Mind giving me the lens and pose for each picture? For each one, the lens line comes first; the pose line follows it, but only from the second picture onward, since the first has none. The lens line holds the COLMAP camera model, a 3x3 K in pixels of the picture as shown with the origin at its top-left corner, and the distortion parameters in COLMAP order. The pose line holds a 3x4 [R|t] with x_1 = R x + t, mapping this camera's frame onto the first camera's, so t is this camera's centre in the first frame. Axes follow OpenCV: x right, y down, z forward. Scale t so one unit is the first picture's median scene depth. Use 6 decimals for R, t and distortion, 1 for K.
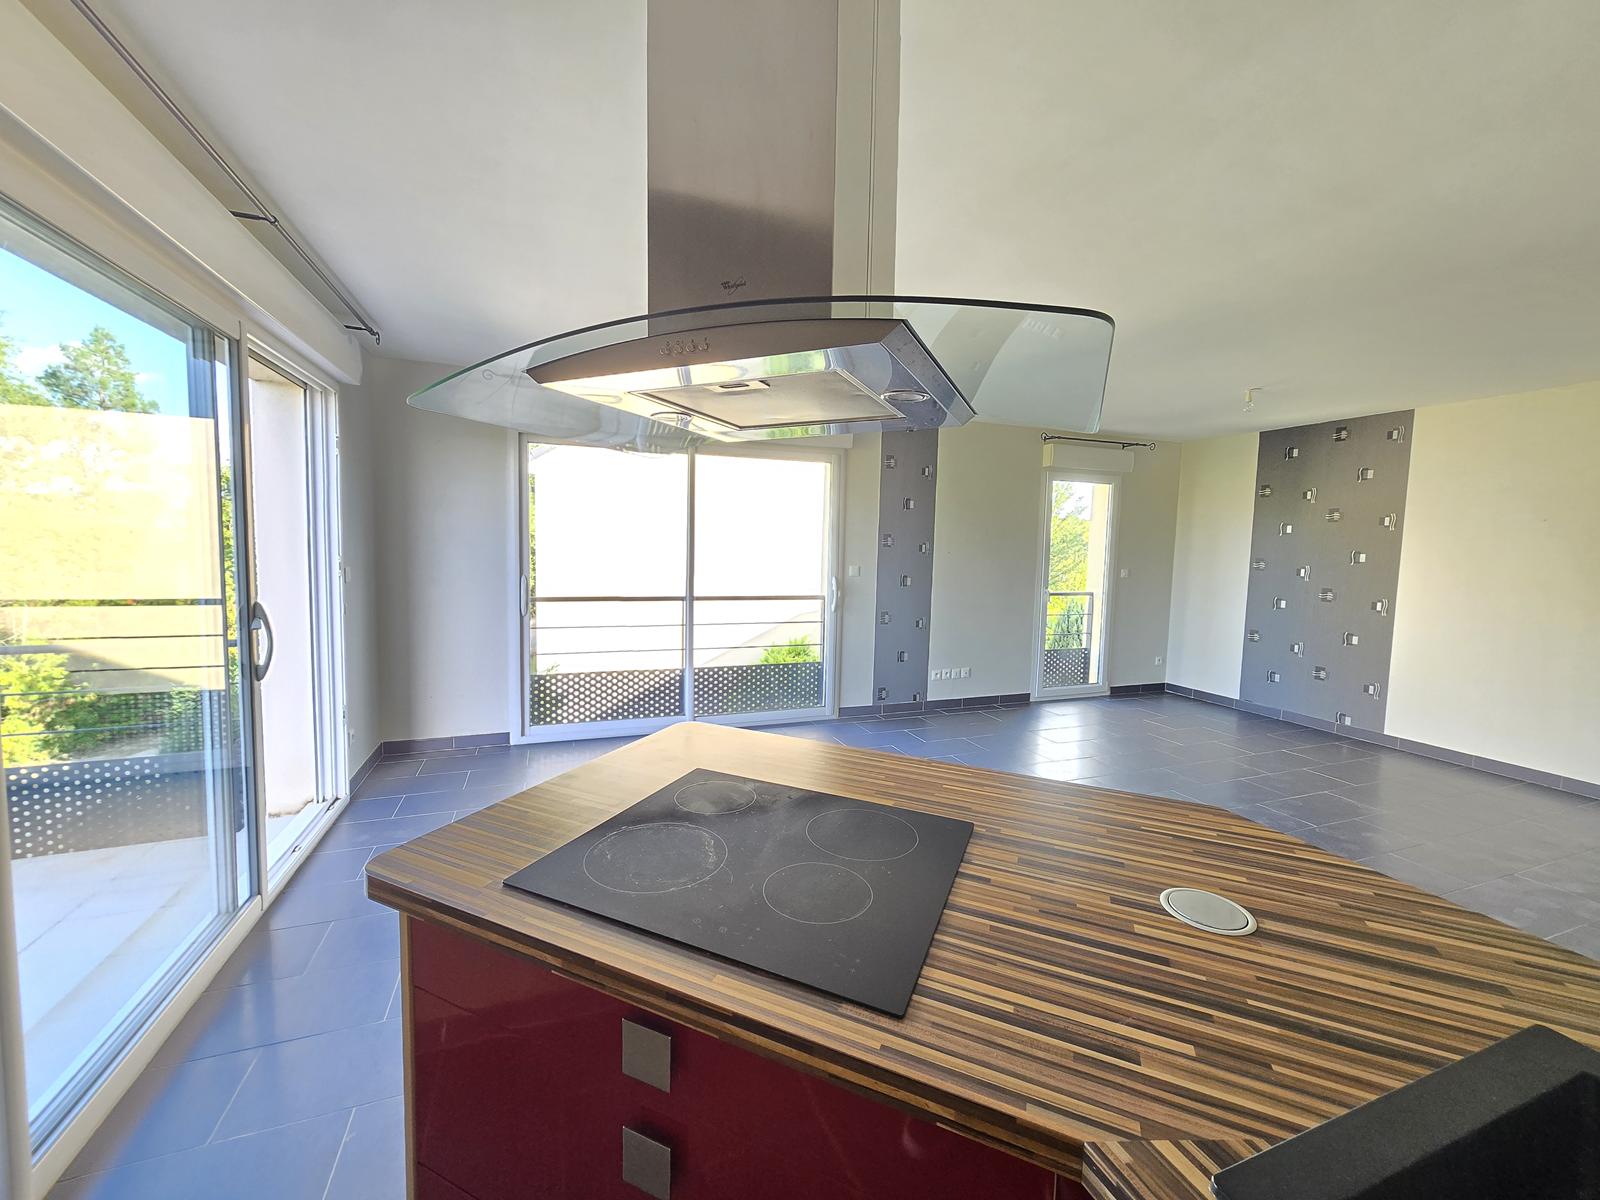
lens RADIAL K [[634.0, 0, 796.1], [0, 634.0, 595.2], [0, 0, 1]] dist [0.000768, 0.000912]
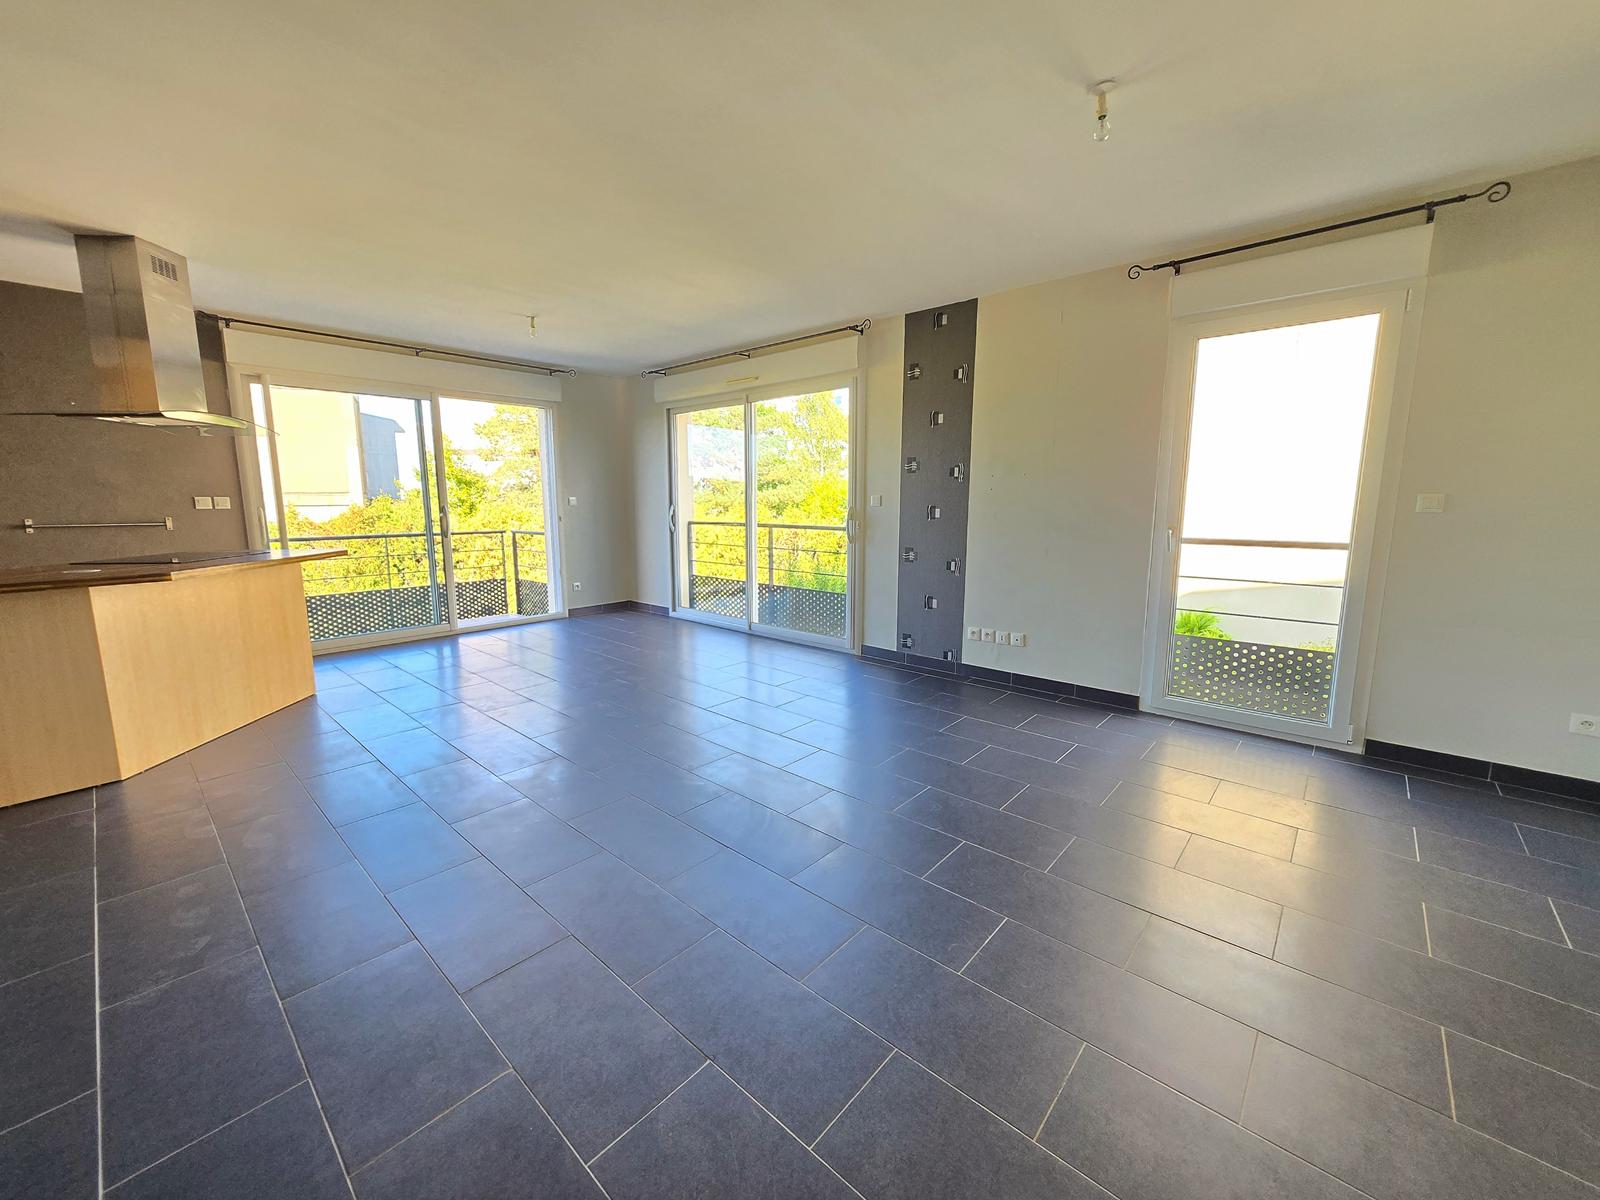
lens RADIAL K [[634.0, 0, 793.3], [0, 634.0, 572.6], [0, 0, 1]] dist [0.000768, 0.000912]
pose [[0.454290, 0.088759, -0.886421, 0.841542], [-0.043852, 0.996046, 0.077262, 0.000323], [0.889774, 0.003772, 0.456386, 0.461834]]
